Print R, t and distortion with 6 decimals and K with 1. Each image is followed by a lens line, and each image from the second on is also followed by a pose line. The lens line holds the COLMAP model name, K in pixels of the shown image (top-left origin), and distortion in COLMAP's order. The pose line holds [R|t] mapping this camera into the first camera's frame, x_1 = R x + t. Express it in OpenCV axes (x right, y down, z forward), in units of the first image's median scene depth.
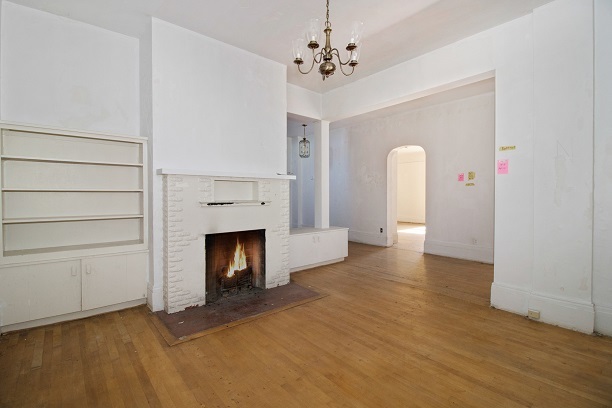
lens RADIAL K [[295.9, 0, 306.6], [0, 295.9, 196.1], [0, 0, 1]] dist [-0.005168, -0.001033]
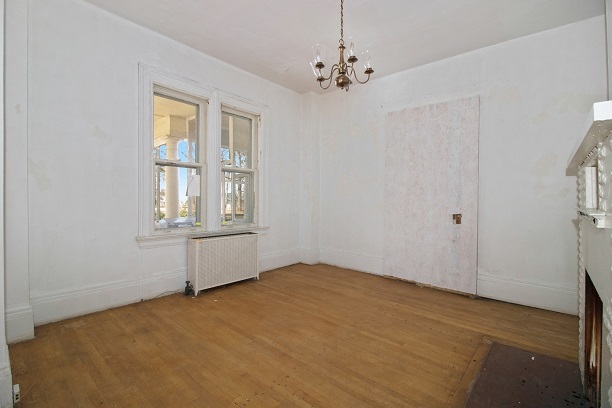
lens RADIAL K [[295.9, 0, 306.6], [0, 295.9, 196.1], [0, 0, 1]] dist [-0.005168, -0.001033]
pose [[-0.989221, -0.018369, -0.145272, 0.374328], [-0.019111, 0.999810, 0.003712, -0.003517], [0.145176, 0.006449, -0.989385, 2.068857]]
